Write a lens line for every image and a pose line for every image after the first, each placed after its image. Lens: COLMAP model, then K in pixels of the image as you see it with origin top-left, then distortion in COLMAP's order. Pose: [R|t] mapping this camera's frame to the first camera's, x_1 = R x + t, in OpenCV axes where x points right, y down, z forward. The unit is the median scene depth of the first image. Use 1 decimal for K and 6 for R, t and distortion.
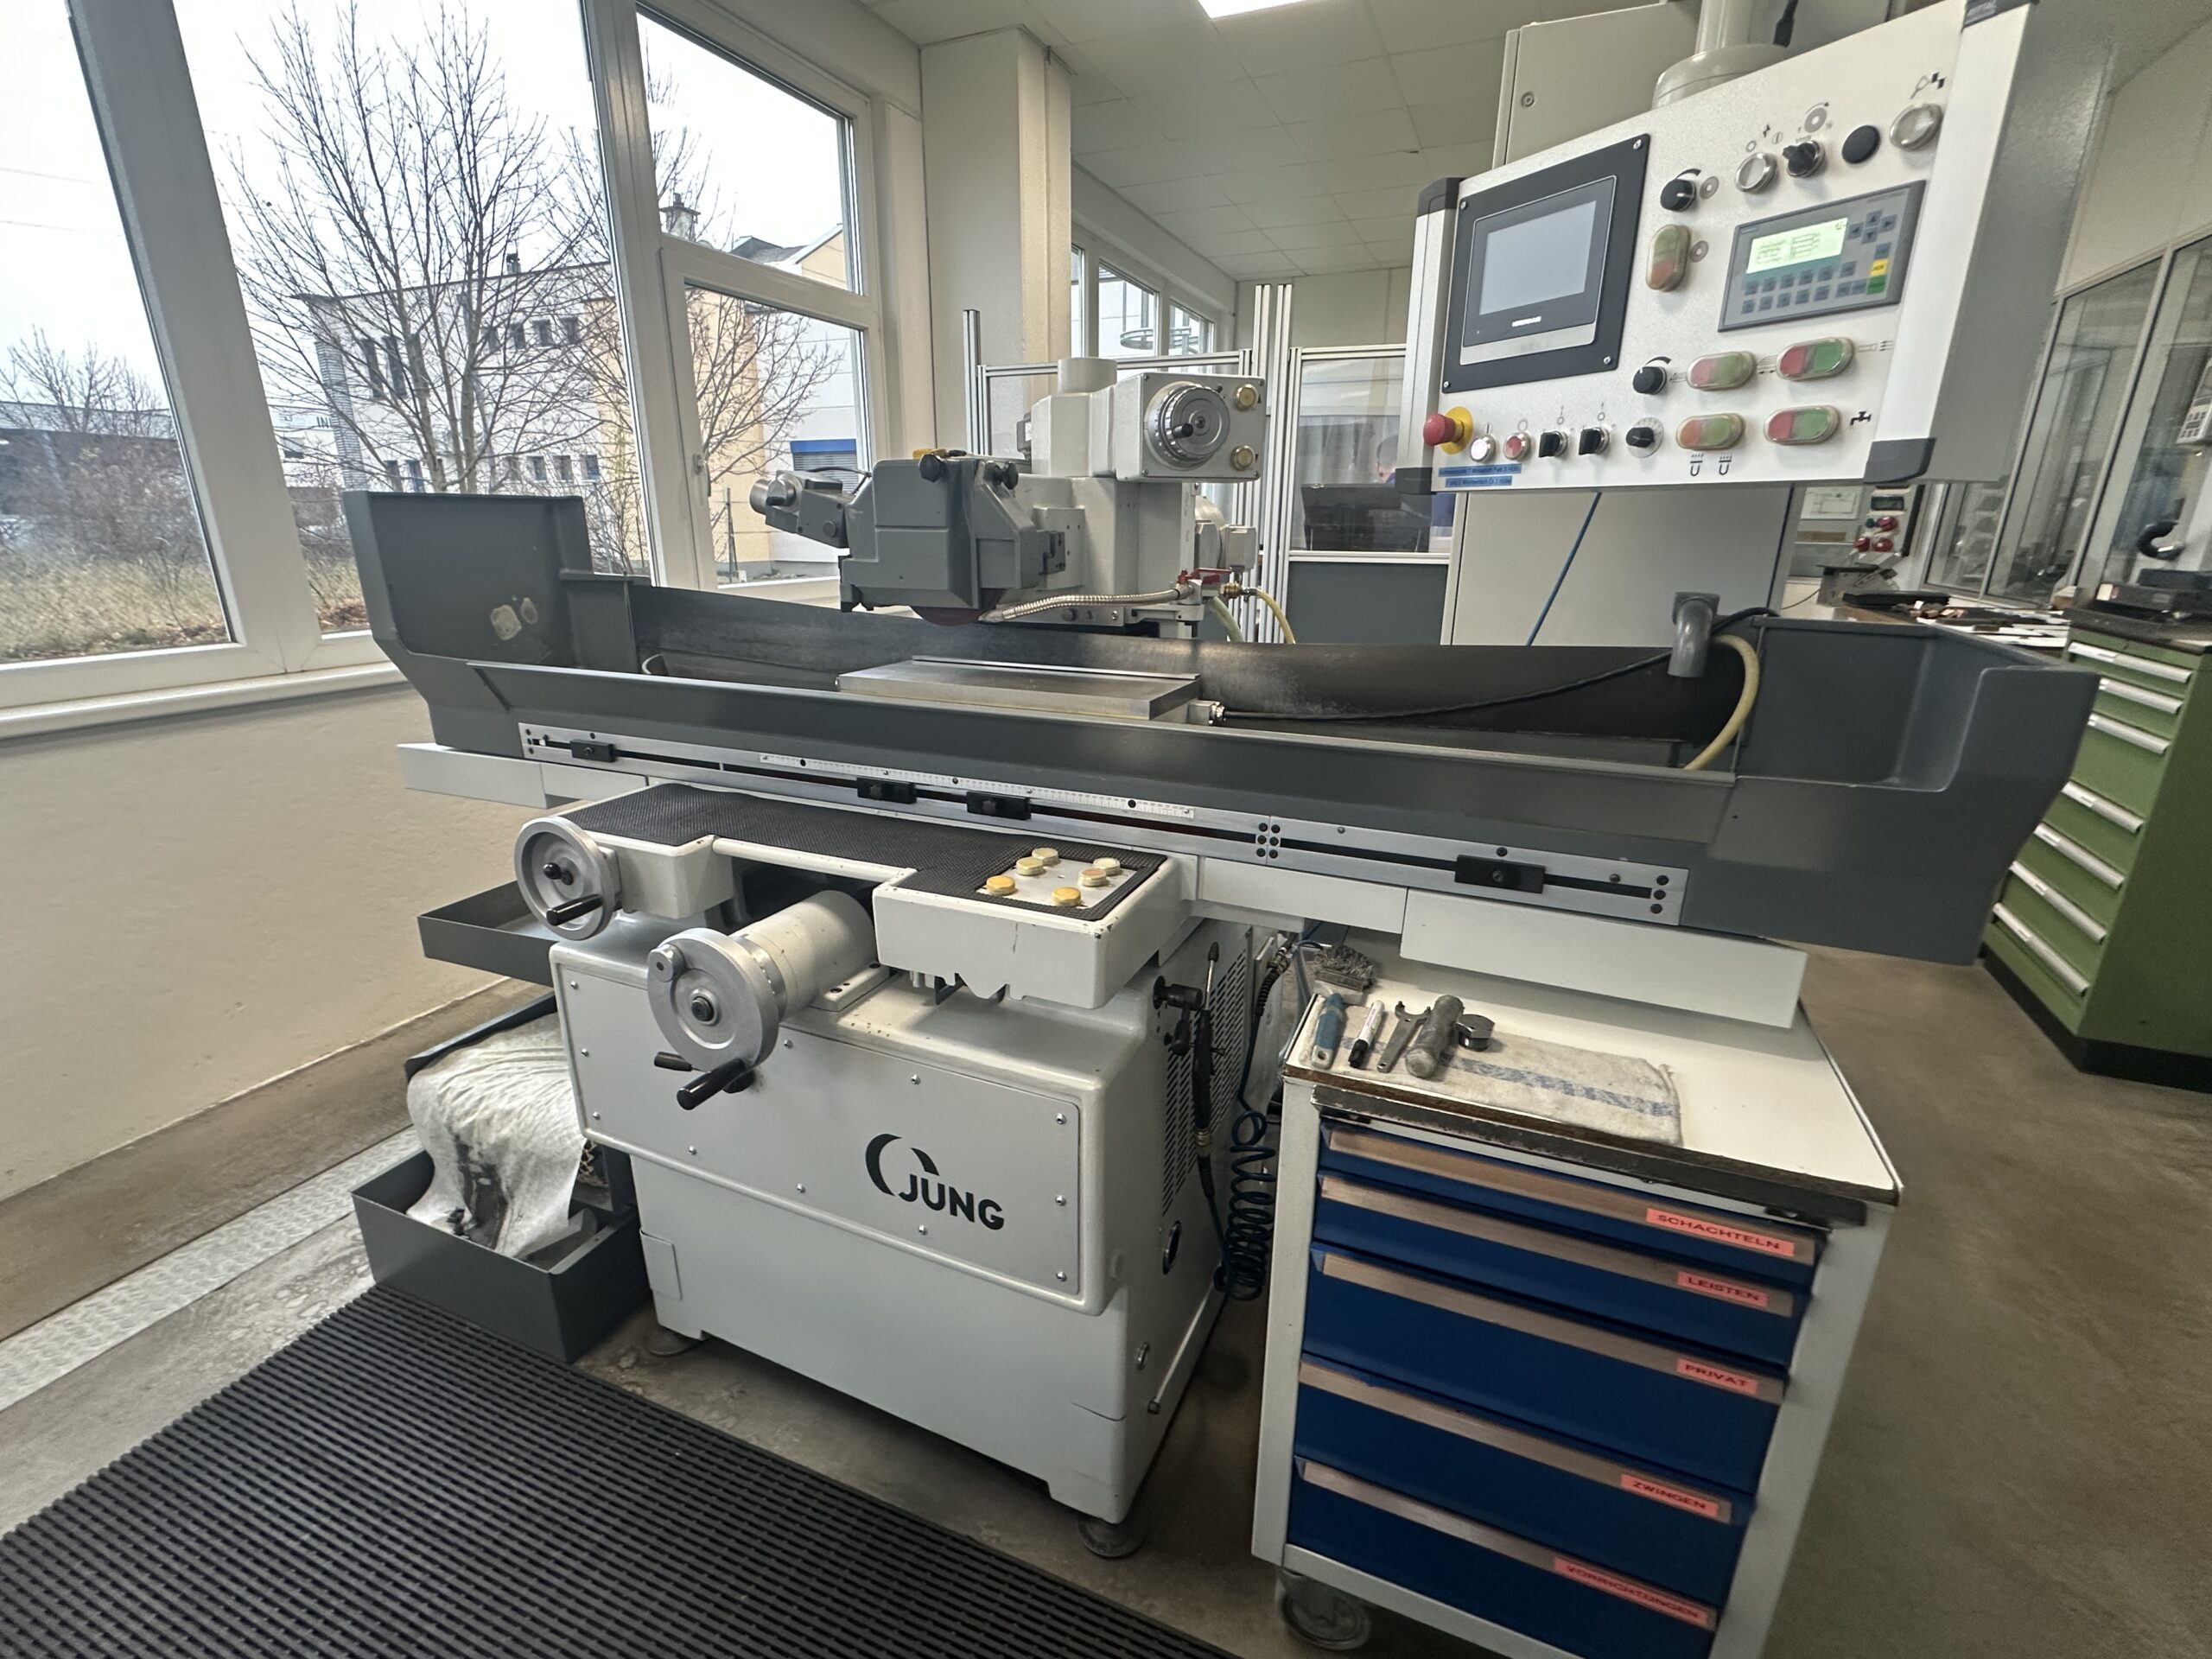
lens RADIAL K [[981.2, 0, 1094.2], [0, 981.2, 830.2], [0, 0, 1]] dist [-0.003452, -0.000601]
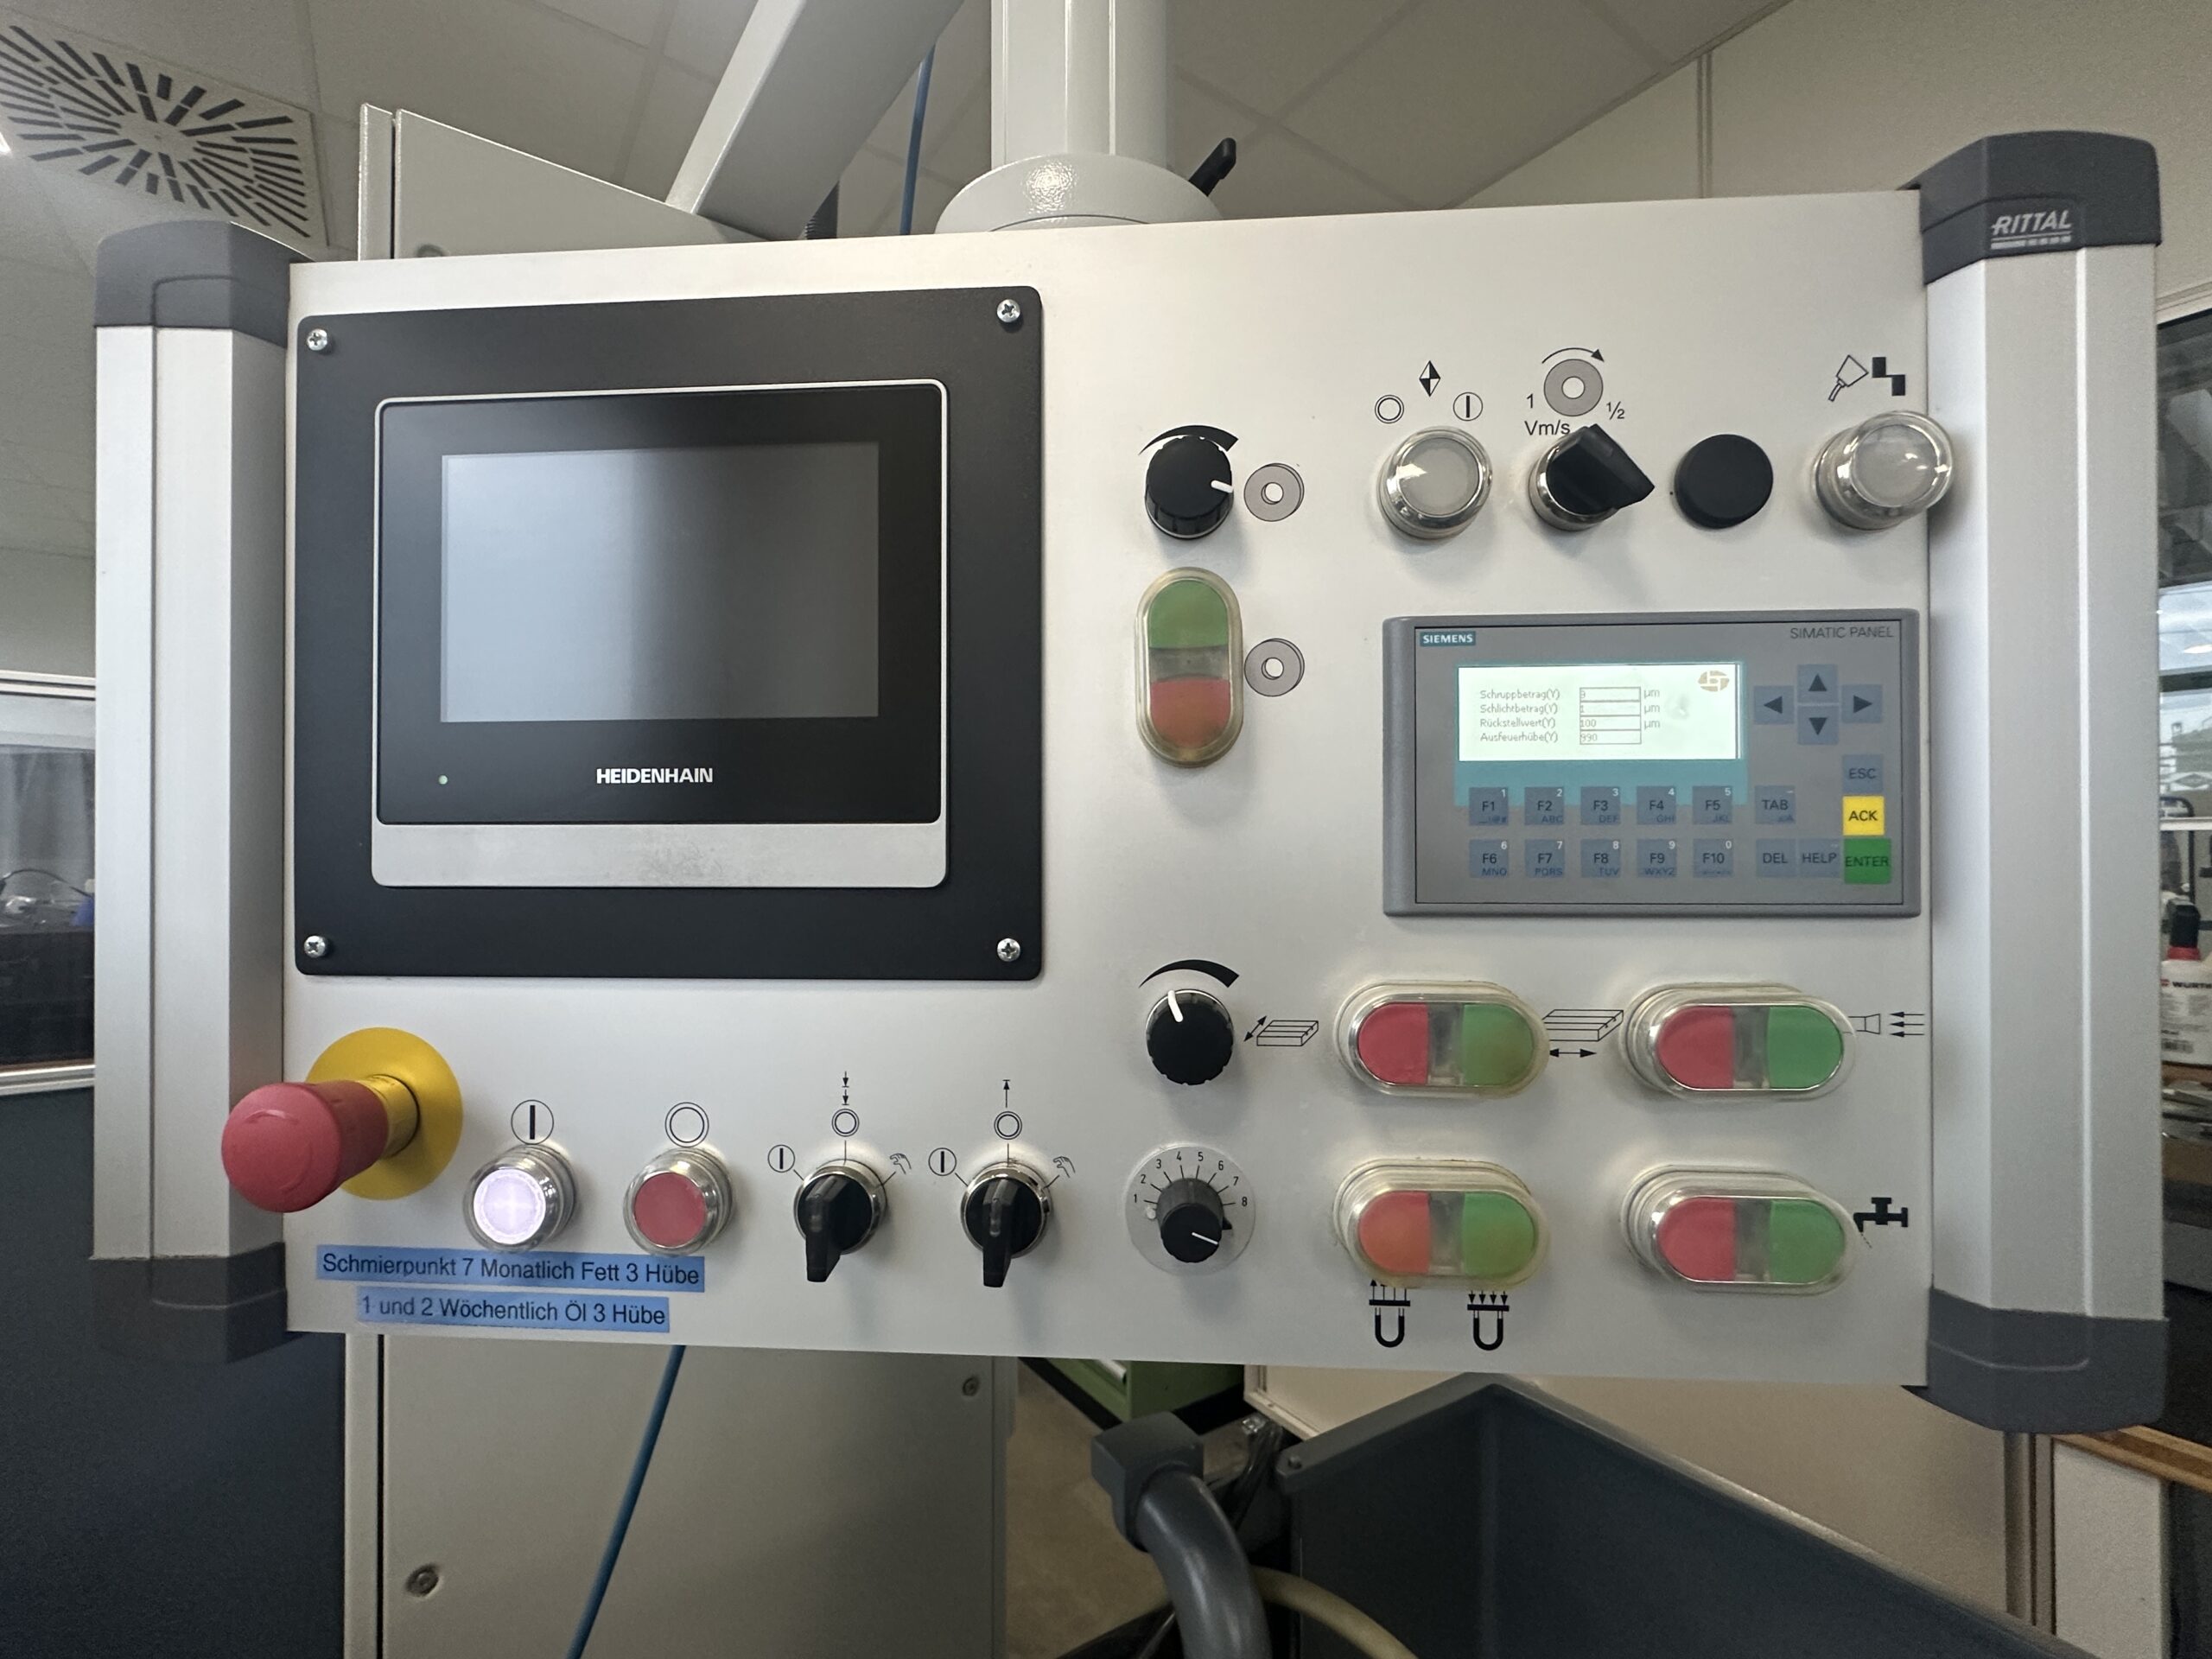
lens RADIAL K [[981.2, 0, 1094.2], [0, 981.2, 830.2], [0, 0, 1]] dist [-0.003452, -0.000601]
pose [[0.510826, 0.008376, 0.859644, 0.237511], [0.263014, 0.950482, -0.165552, -0.378774], [-0.818462, 0.310667, 0.483327, 0.684181]]
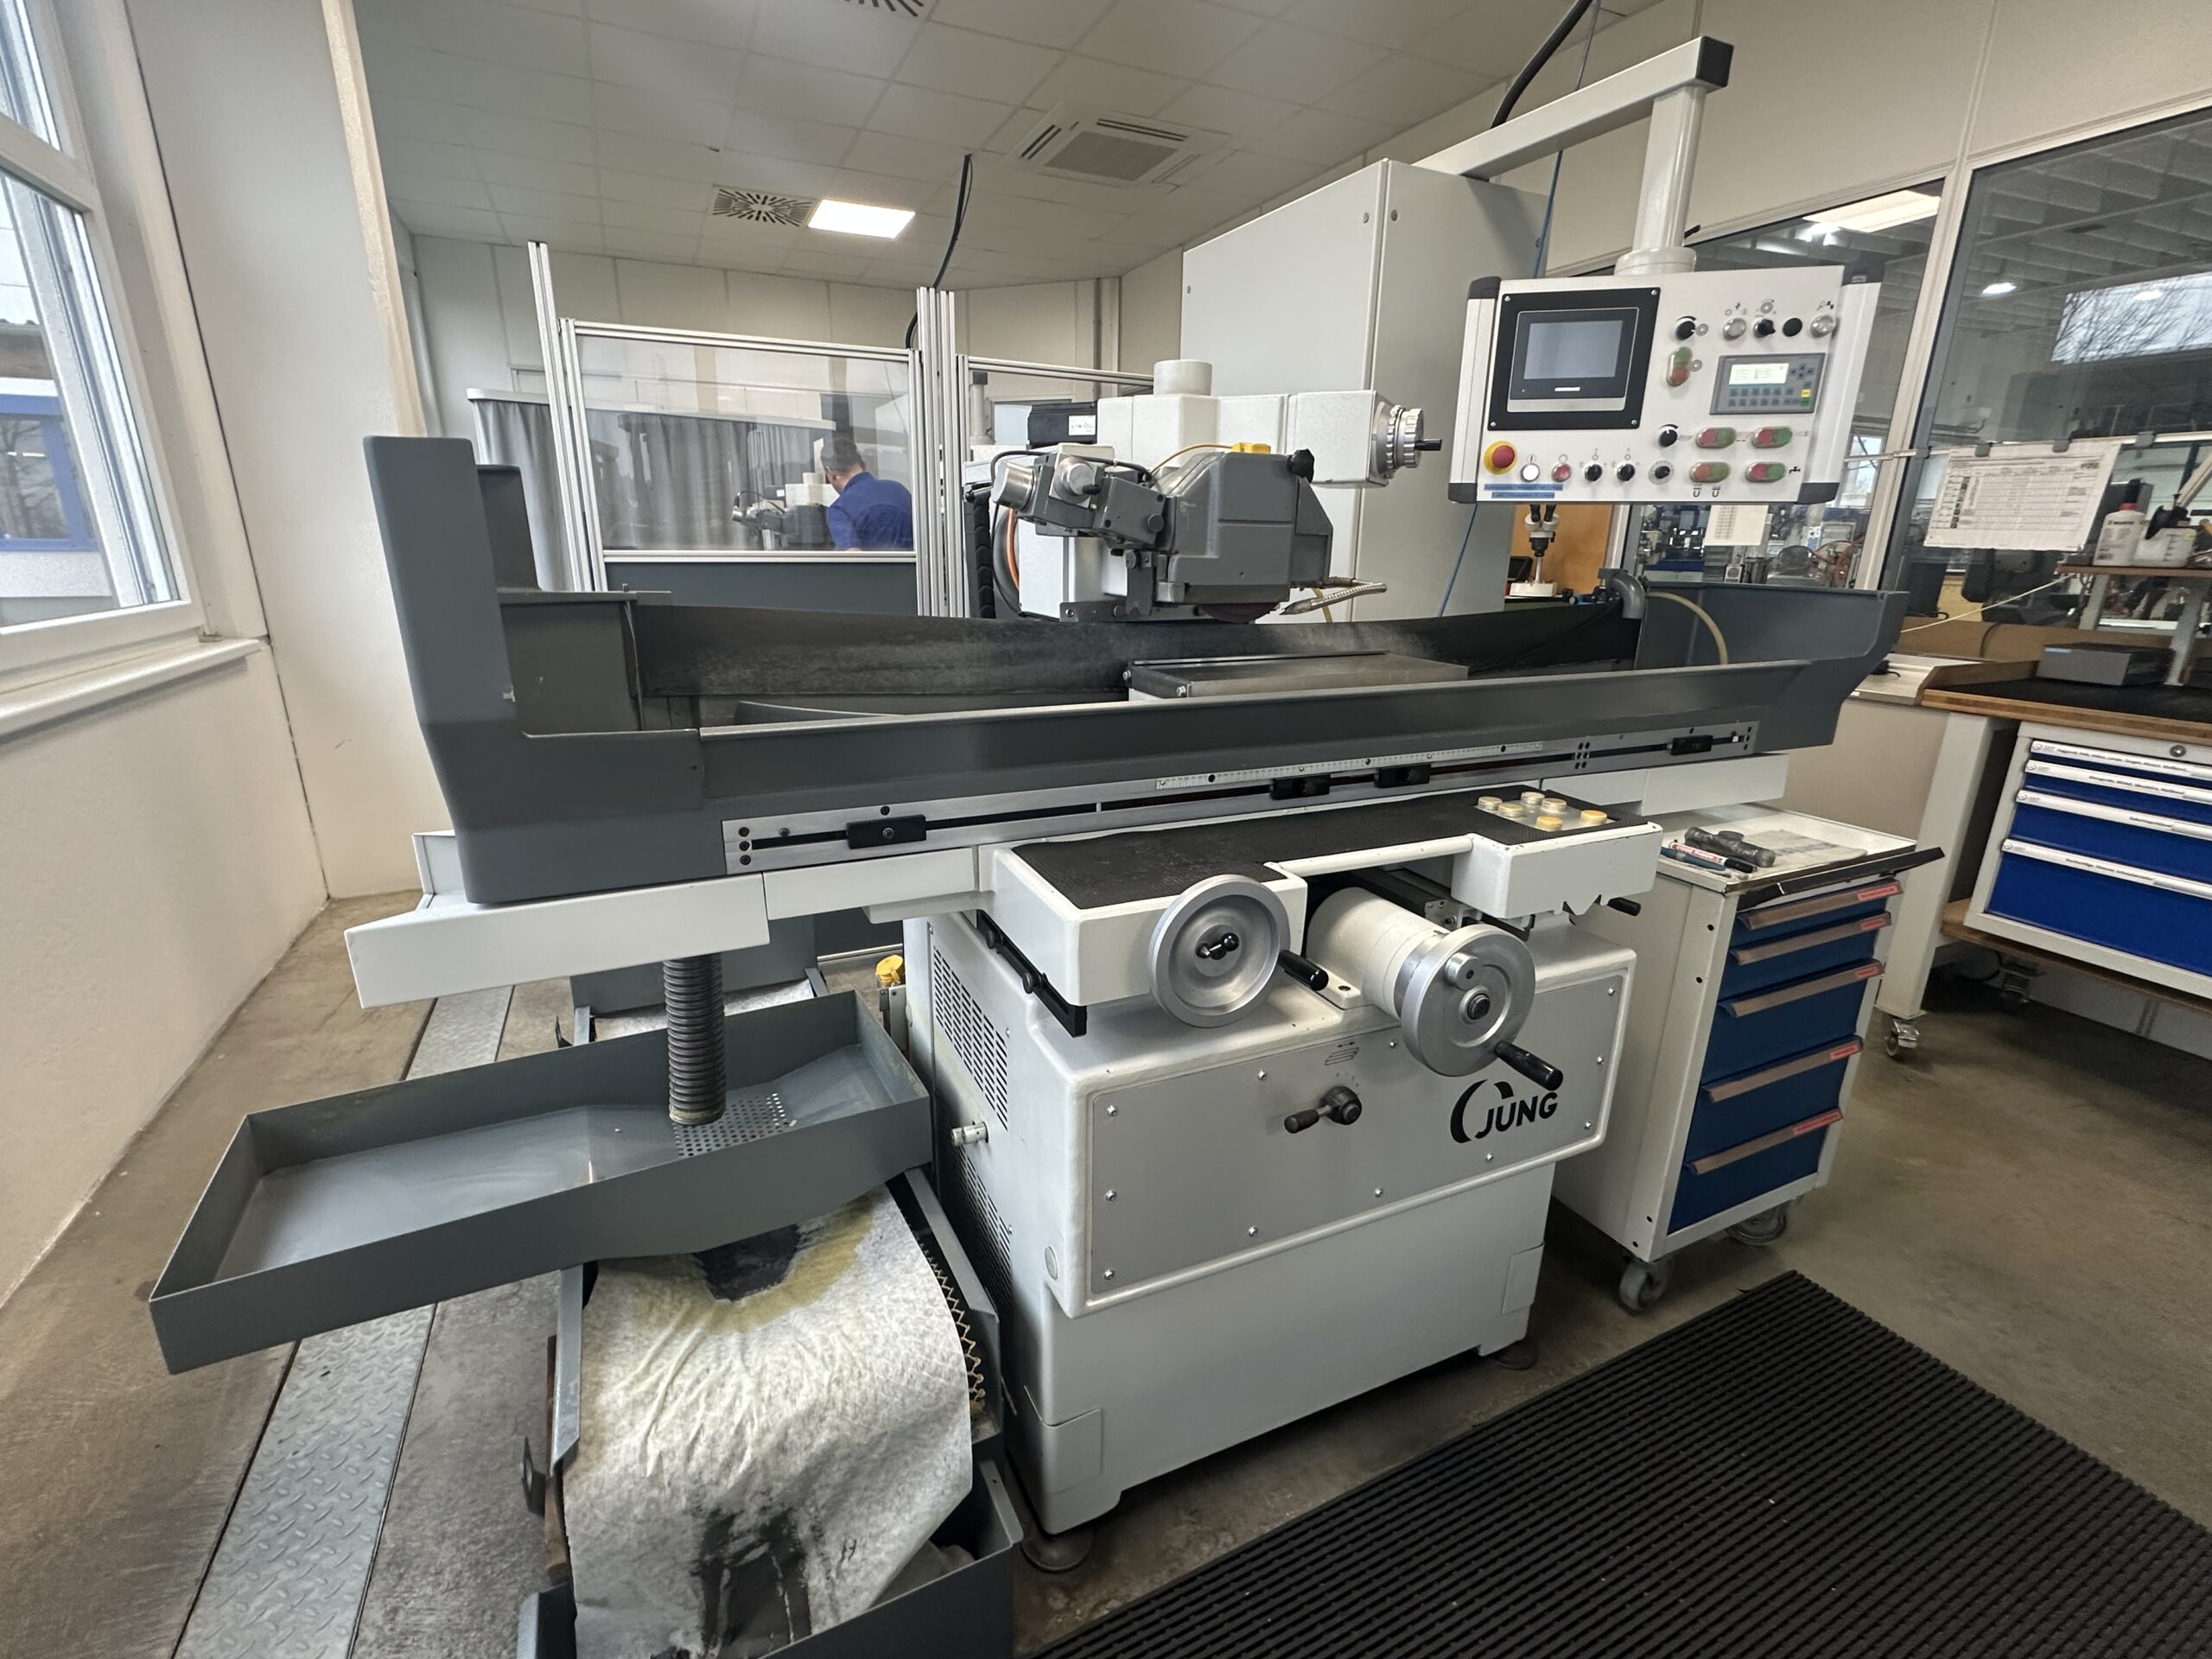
lens RADIAL K [[997.5, 0, 1091.5], [0, 997.5, 835.9], [0, 0, 1]] dist [-0.003589, -0.000509]
pose [[0.662047, -0.212767, 0.718627, -1.131163], [0.219421, 0.971868, 0.085600, -0.130244], [-0.716623, 0.101011, 0.690107, 0.480506]]
